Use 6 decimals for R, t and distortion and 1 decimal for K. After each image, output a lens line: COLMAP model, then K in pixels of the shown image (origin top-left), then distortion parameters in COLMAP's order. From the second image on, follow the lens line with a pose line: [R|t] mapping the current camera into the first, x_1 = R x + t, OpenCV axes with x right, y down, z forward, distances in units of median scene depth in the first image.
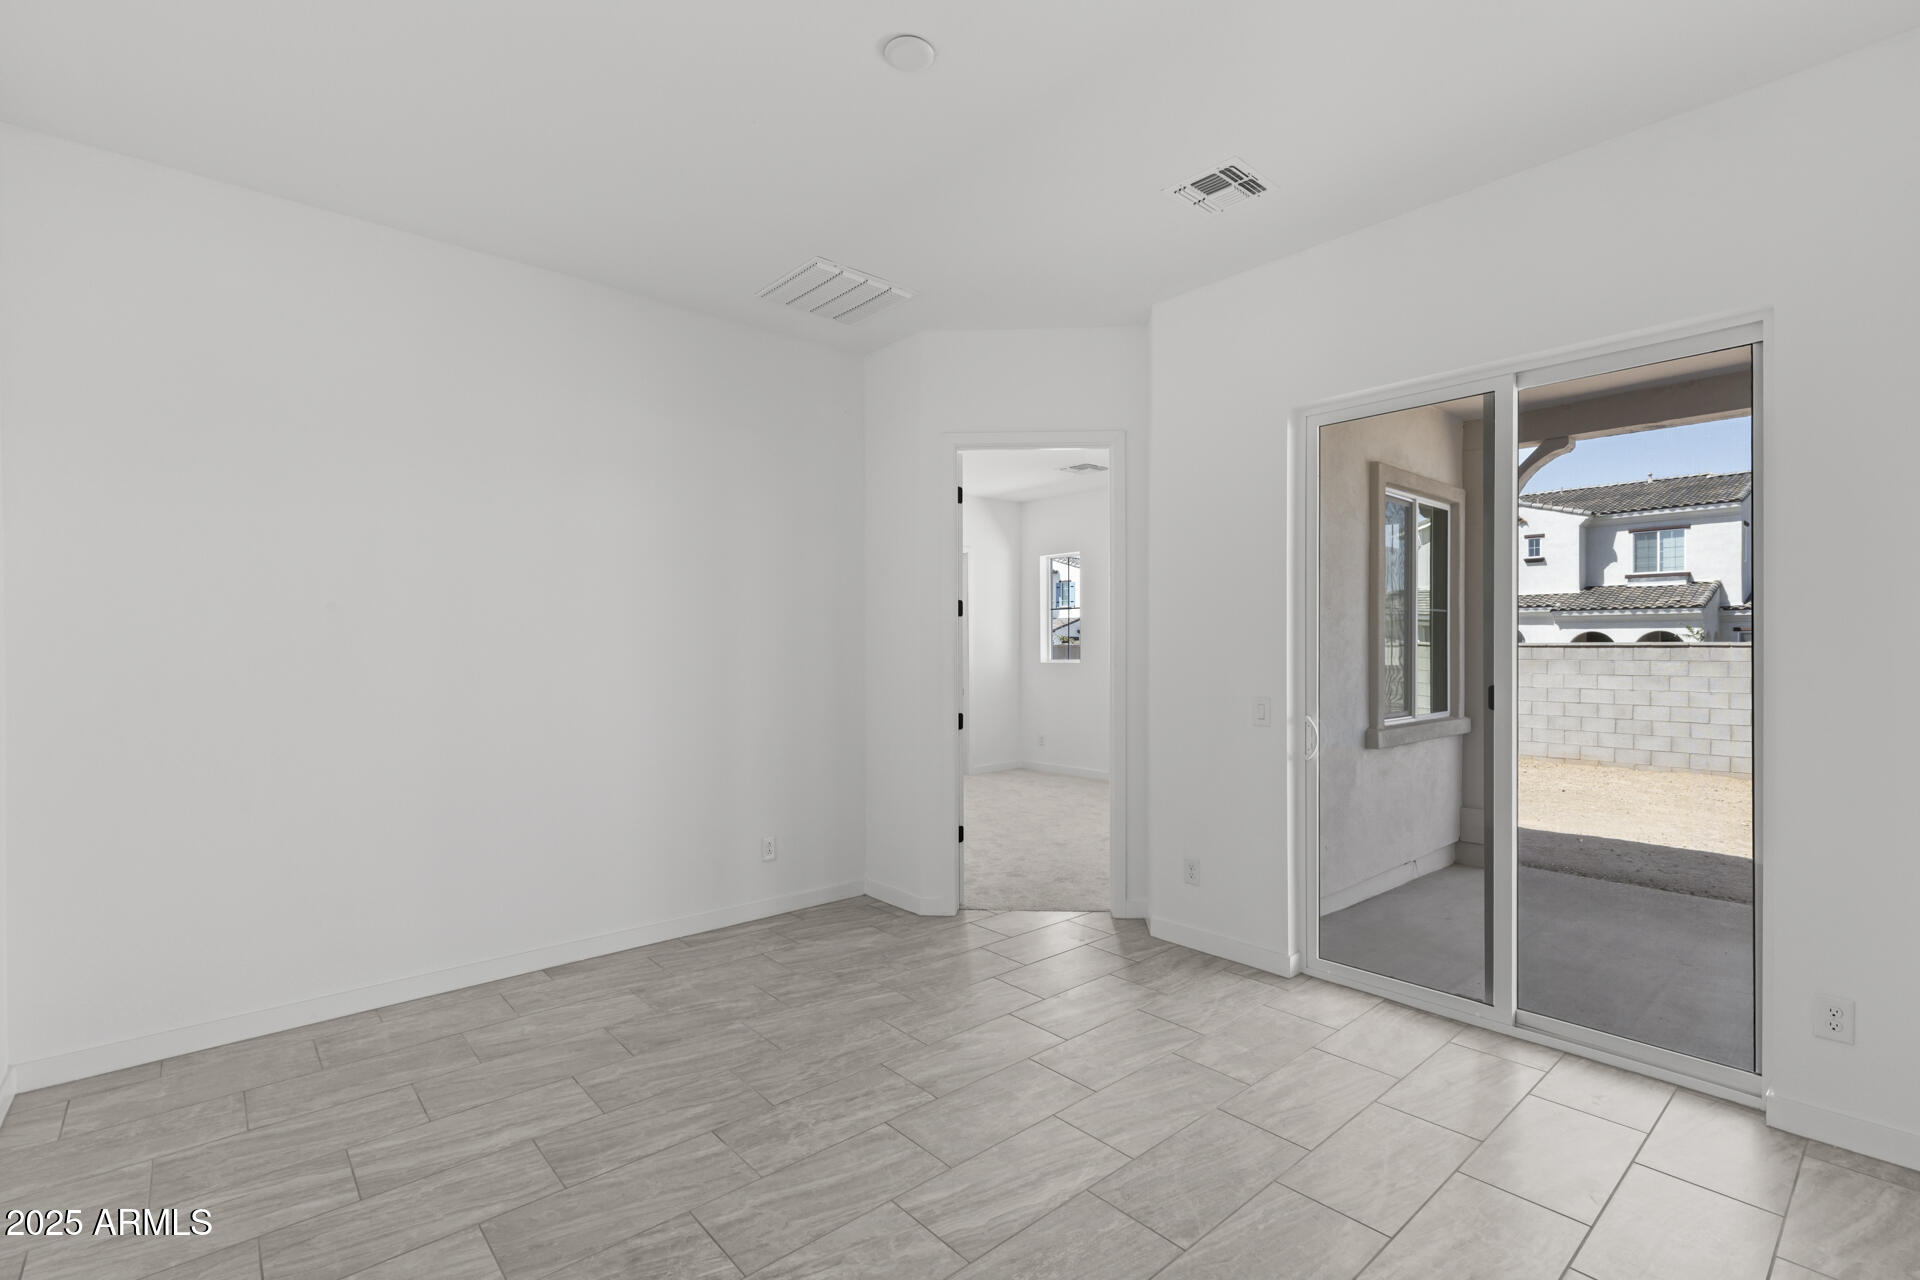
lens RADIAL K [[863.7, 0, 966.7], [0, 863.7, 650.6], [0, 0, 1]] dist [0.003514, -0.000384]
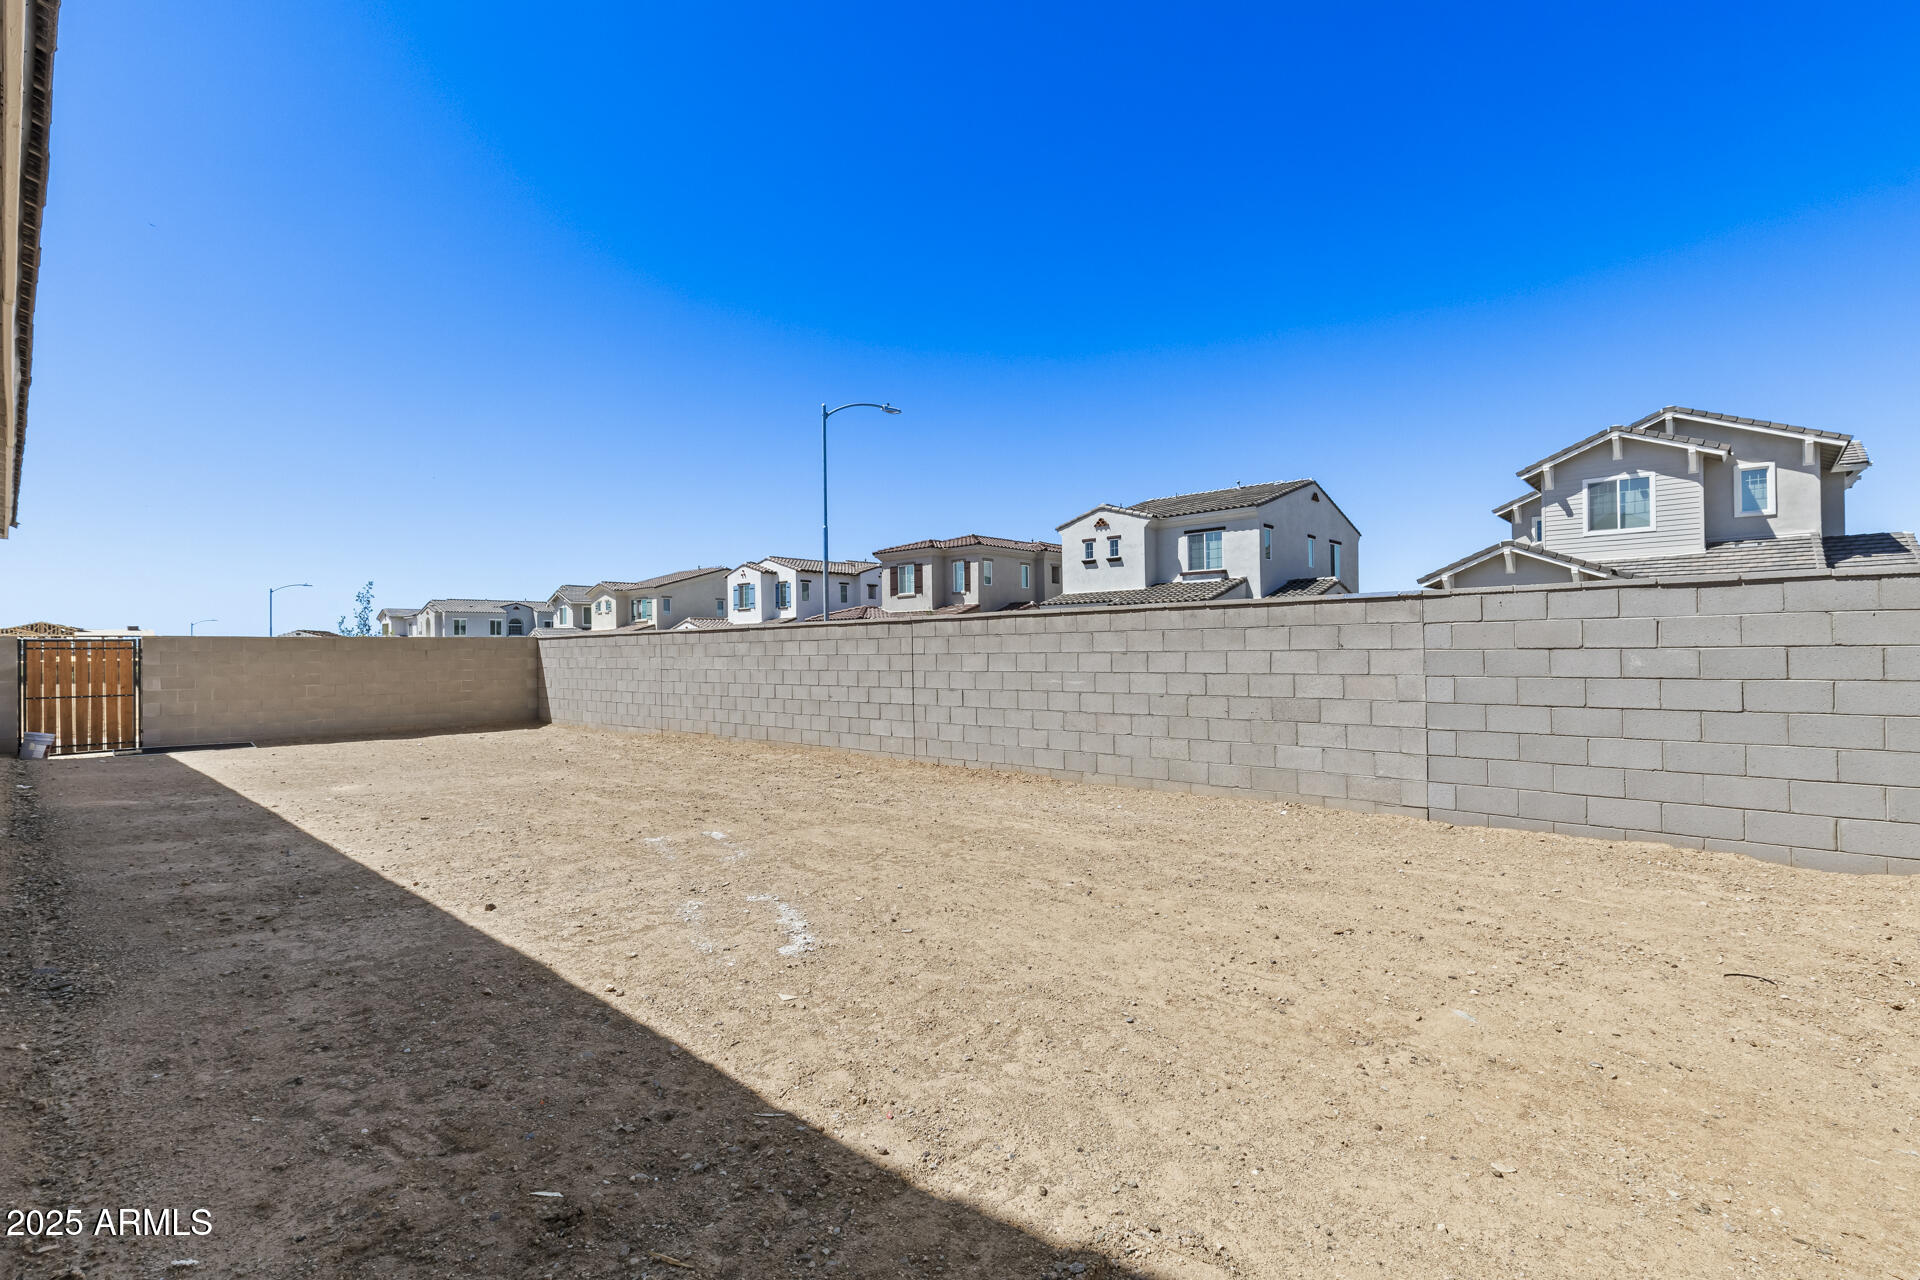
lens RADIAL K [[862.8, 0, 969.4], [0, 862.8, 638.6], [0, 0, 1]] dist [0.008550, 0.000429]
pose [[0.993241, -0.011436, 0.115508, 0.970237], [0.013625, 0.999742, -0.018182, 0.031146], [-0.115270, 0.019632, 0.993140, -0.136671]]
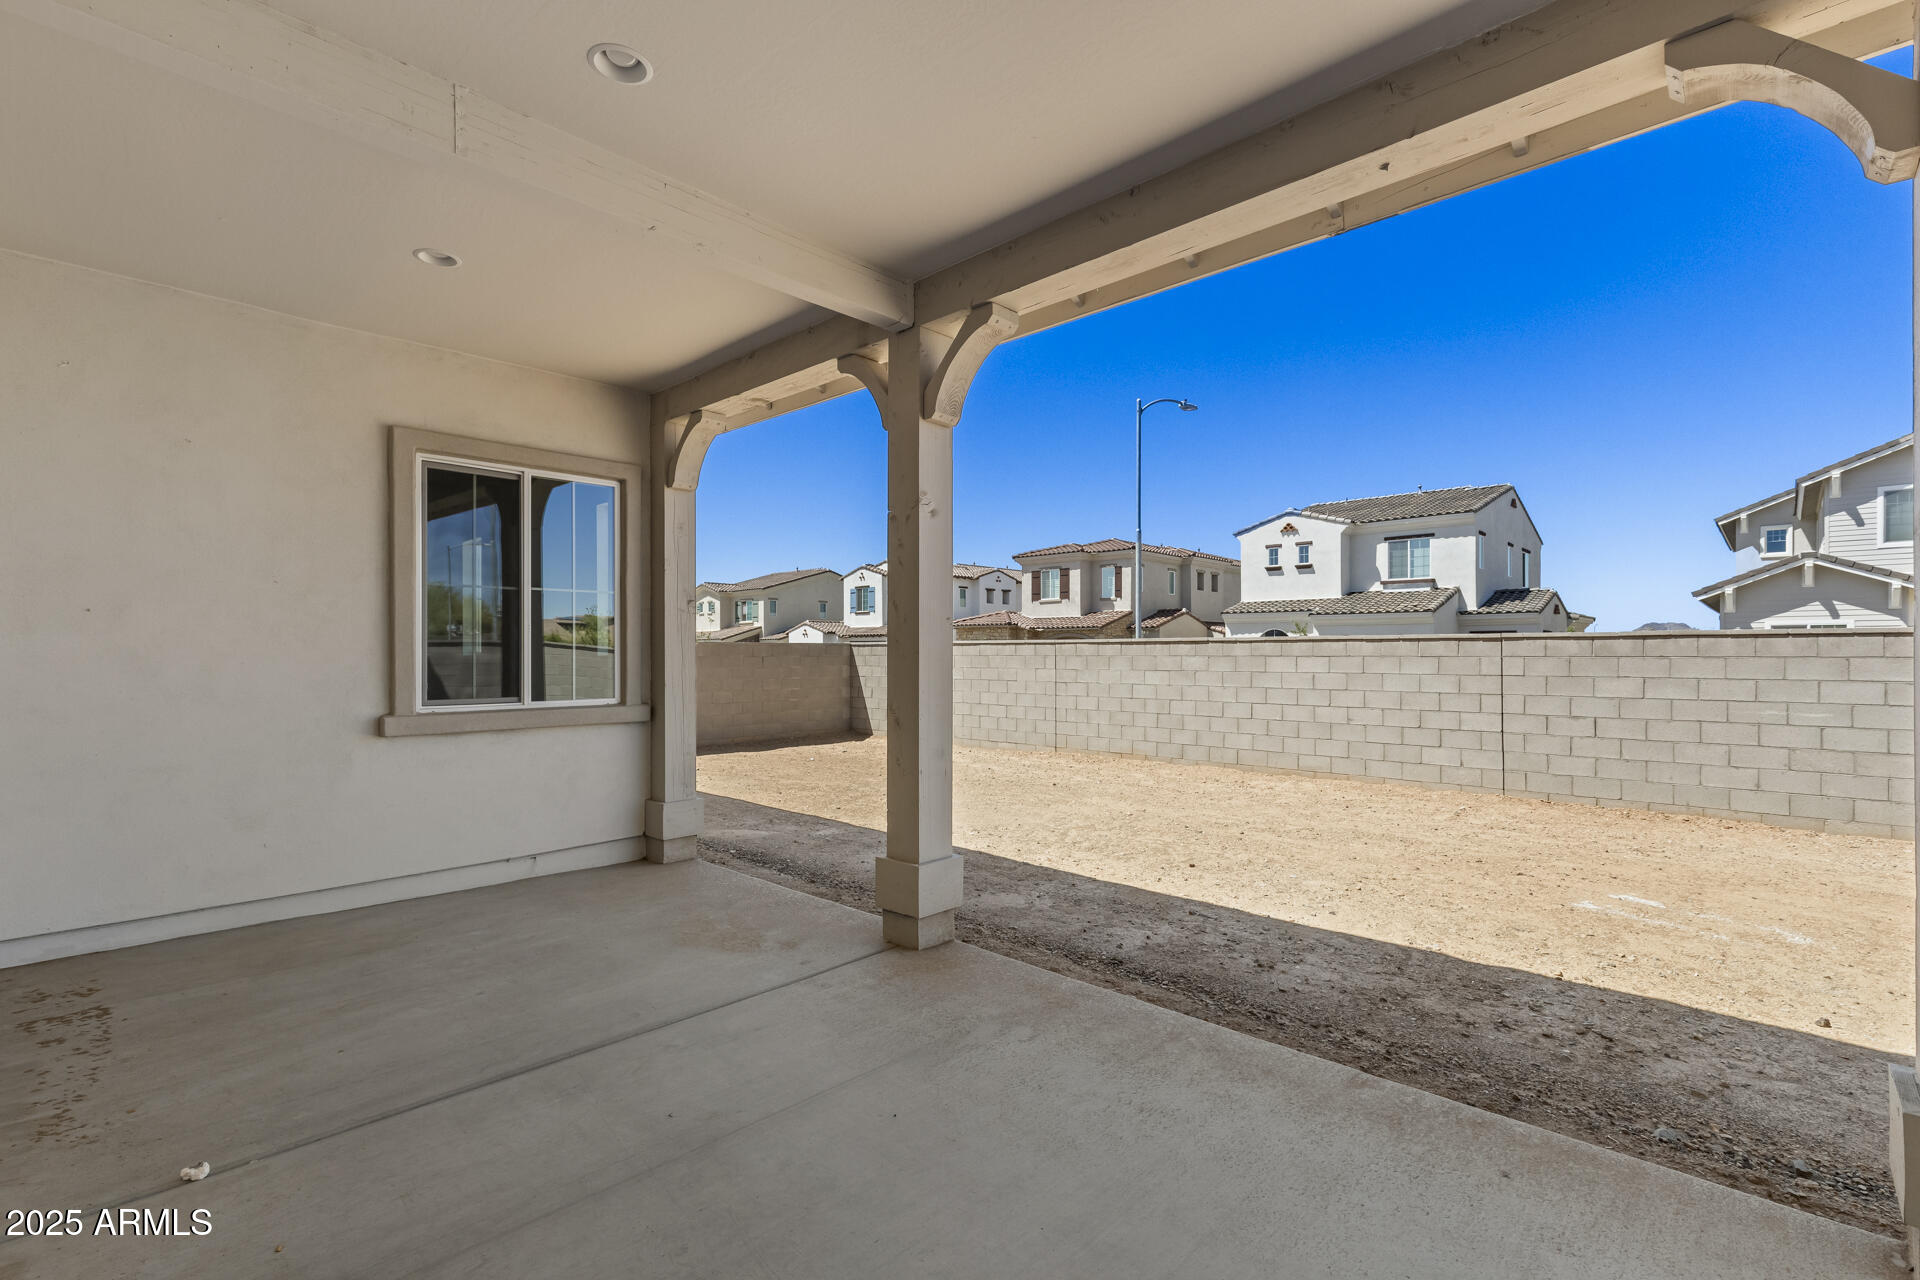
lens RADIAL K [[863.7, 0, 966.7], [0, 863.7, 650.6], [0, 0, 1]] dist [0.003514, -0.000384]
pose [[0.996282, 0.000884, 0.086142, 0.454176], [-0.000143, 0.999963, -0.008600, 0.014156], [-0.086146, 0.008556, 0.996246, 0.008124]]
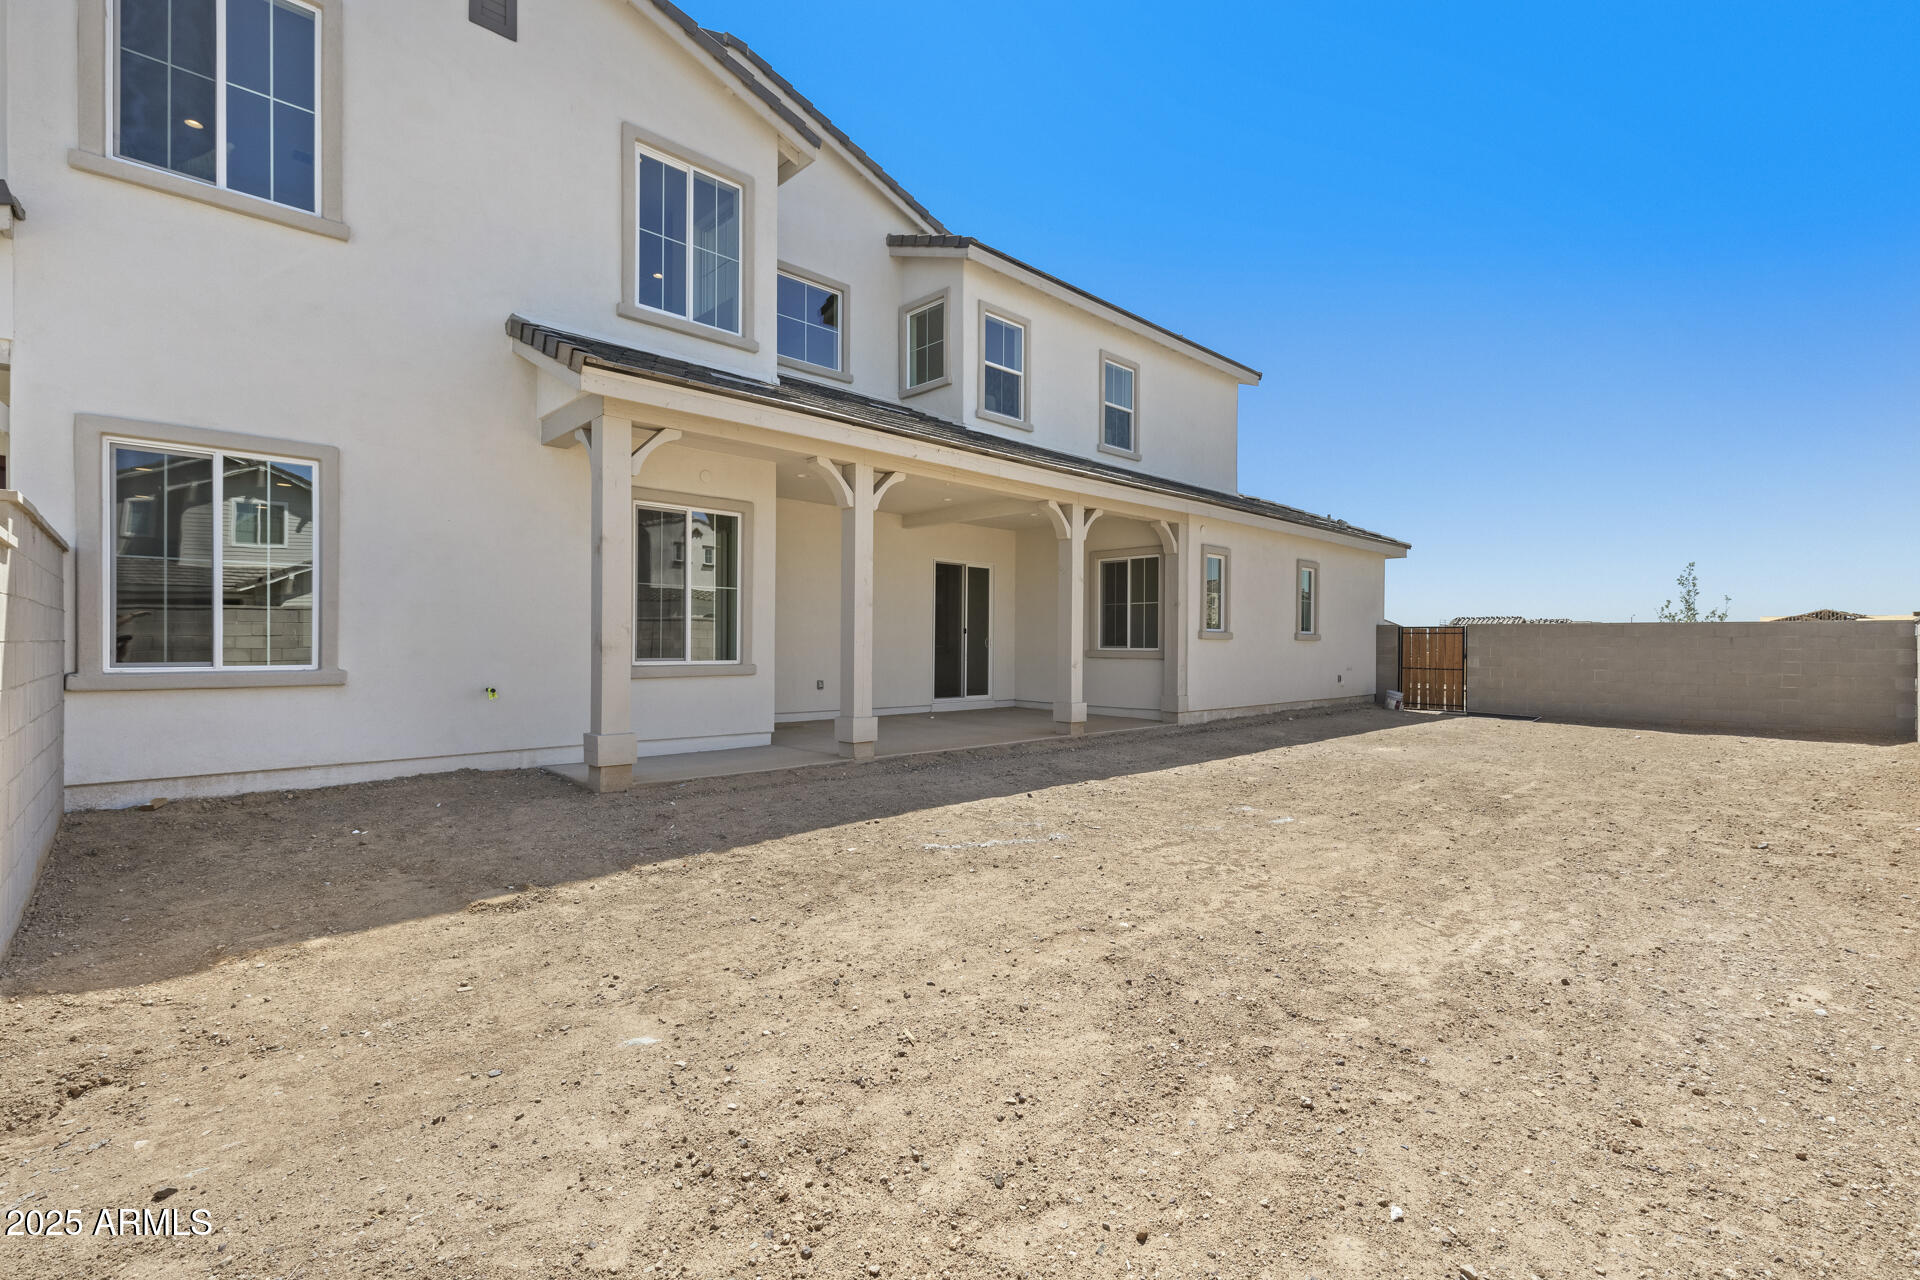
lens RADIAL K [[862.8, 0, 969.4], [0, 862.8, 638.6], [0, 0, 1]] dist [0.008550, 0.000429]
pose [[0.040247, -0.004269, -0.999181, 1.445397], [-0.011596, 0.999922, -0.004740, 0.033412], [0.999122, 0.011777, 0.040194, 0.232285]]
